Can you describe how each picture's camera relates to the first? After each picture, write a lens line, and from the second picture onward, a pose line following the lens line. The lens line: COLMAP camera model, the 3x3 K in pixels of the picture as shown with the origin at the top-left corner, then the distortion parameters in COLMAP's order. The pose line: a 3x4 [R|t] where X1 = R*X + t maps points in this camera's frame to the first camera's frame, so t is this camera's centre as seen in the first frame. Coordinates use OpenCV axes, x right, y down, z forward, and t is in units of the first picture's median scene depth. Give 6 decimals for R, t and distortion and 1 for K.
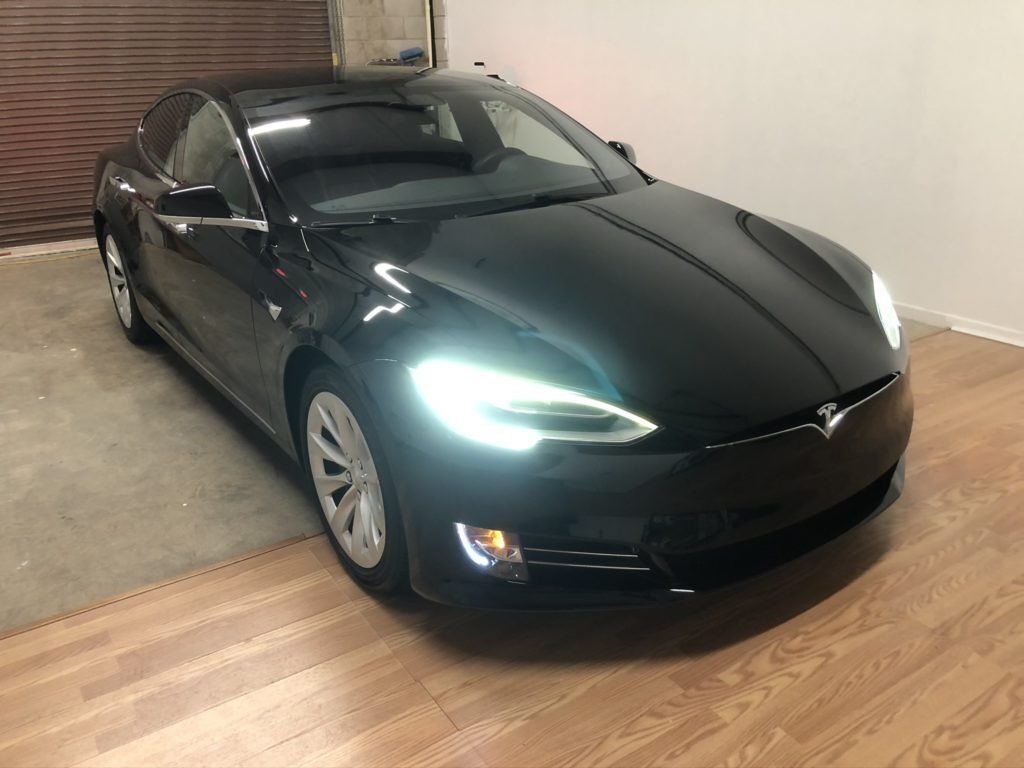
lens RADIAL K [[853.7, 0, 516.9], [0, 853.7, 389.8], [0, 0, 1]] dist [-0.000422, 0.020112]
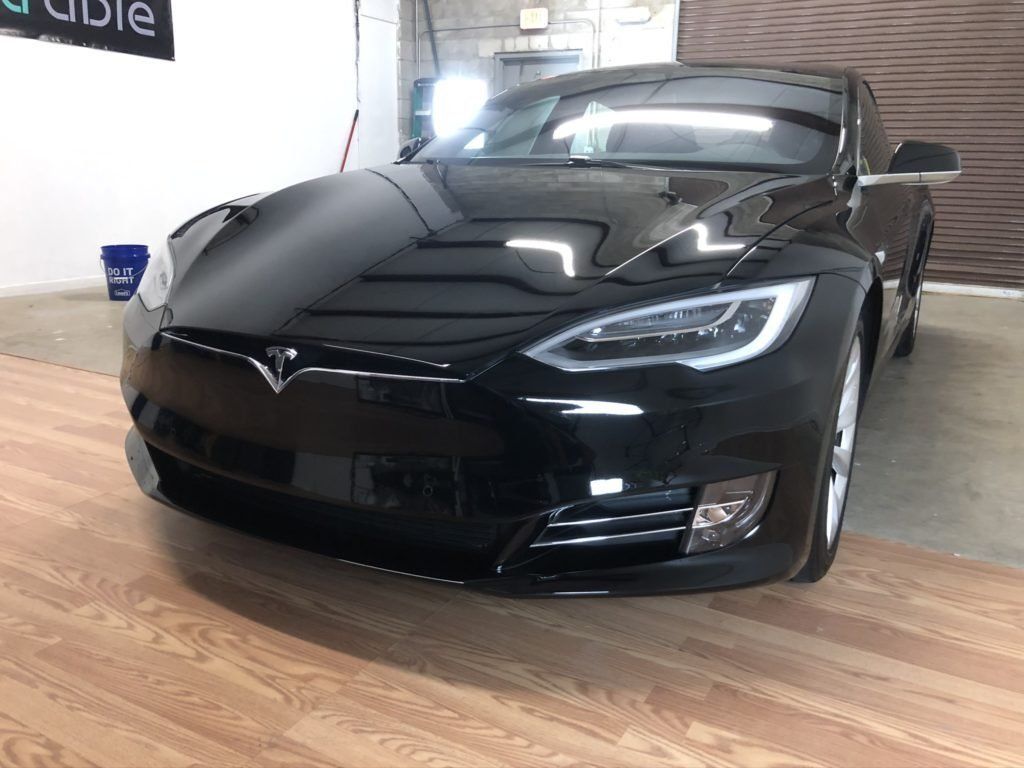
lens RADIAL K [[853.7, 0, 512.8], [0, 853.7, 374.3], [0, 0, 1]] dist [-0.000422, 0.020112]
pose [[0.451968, 0.250362, -0.856180, 1.084629], [-0.360310, 0.929263, 0.081529, -0.093866], [0.816028, 0.271642, 0.510205, 0.759545]]
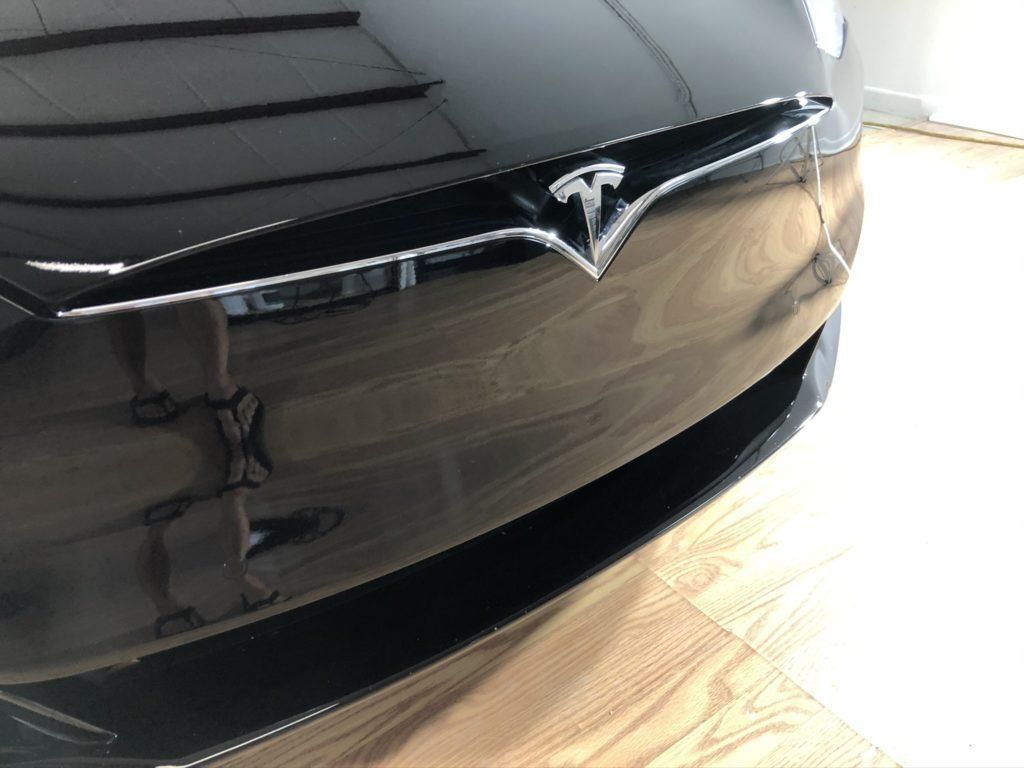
lens RADIAL K [[853.7, 0, 513.4], [0, 853.7, 388.2], [0, 0, 1]] dist [-0.000422, 0.020112]
pose [[0.998953, -0.023857, 0.039032, 0.311753], [0.016588, 0.984082, 0.176938, 0.040098], [-0.042632, -0.176105, 0.983448, 0.660401]]
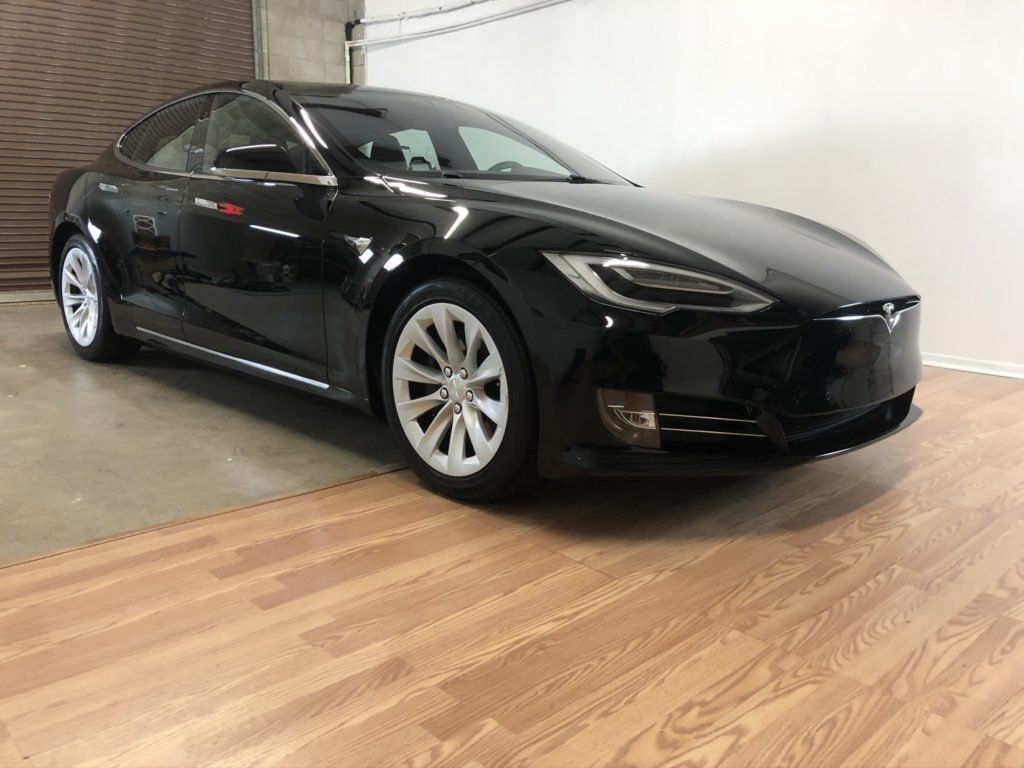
lens RADIAL K [[853.7, 0, 519.3], [0, 853.7, 381.1], [0, 0, 1]] dist [-0.000422, 0.020112]
pose [[0.981846, 0.009646, 0.189433, -0.343112], [0.023109, 0.985183, -0.169941, 0.300372], [-0.188266, 0.171233, 0.967076, -0.019211]]
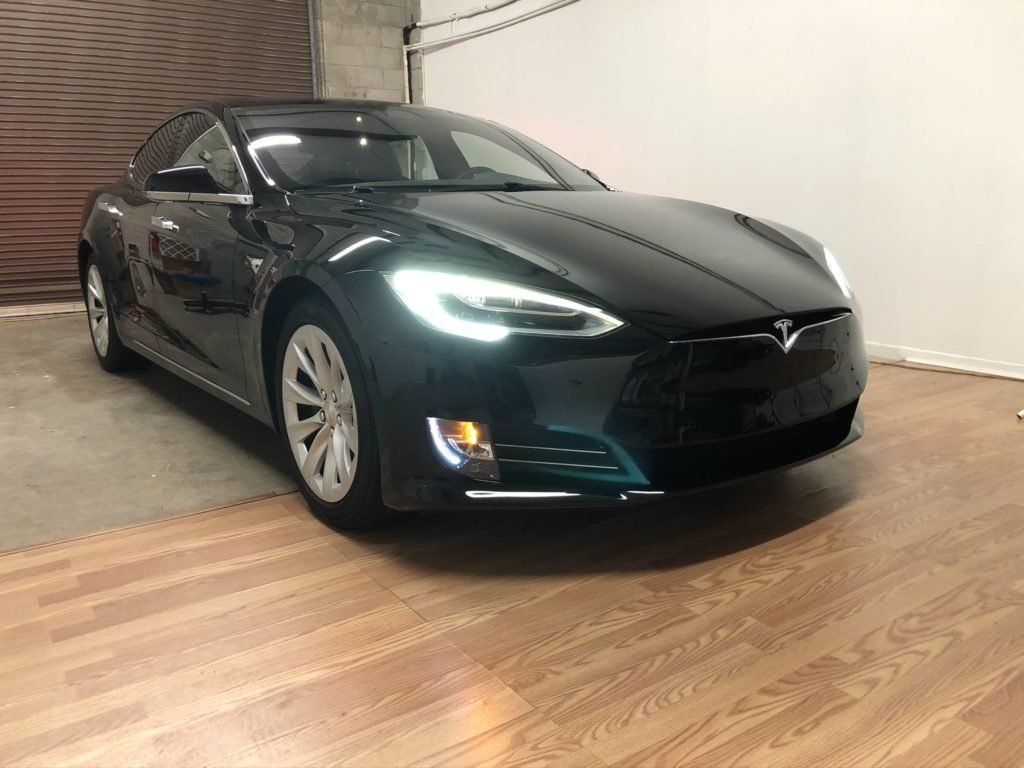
lens RADIAL K [[853.7, 0, 515.1], [0, 853.7, 378.1], [0, 0, 1]] dist [-0.000422, 0.020112]
pose [[0.999516, 0.006617, 0.030399, 0.000973], [-0.001516, 0.986322, -0.164823, 0.254314], [-0.031074, 0.164697, 0.985855, -0.016058]]
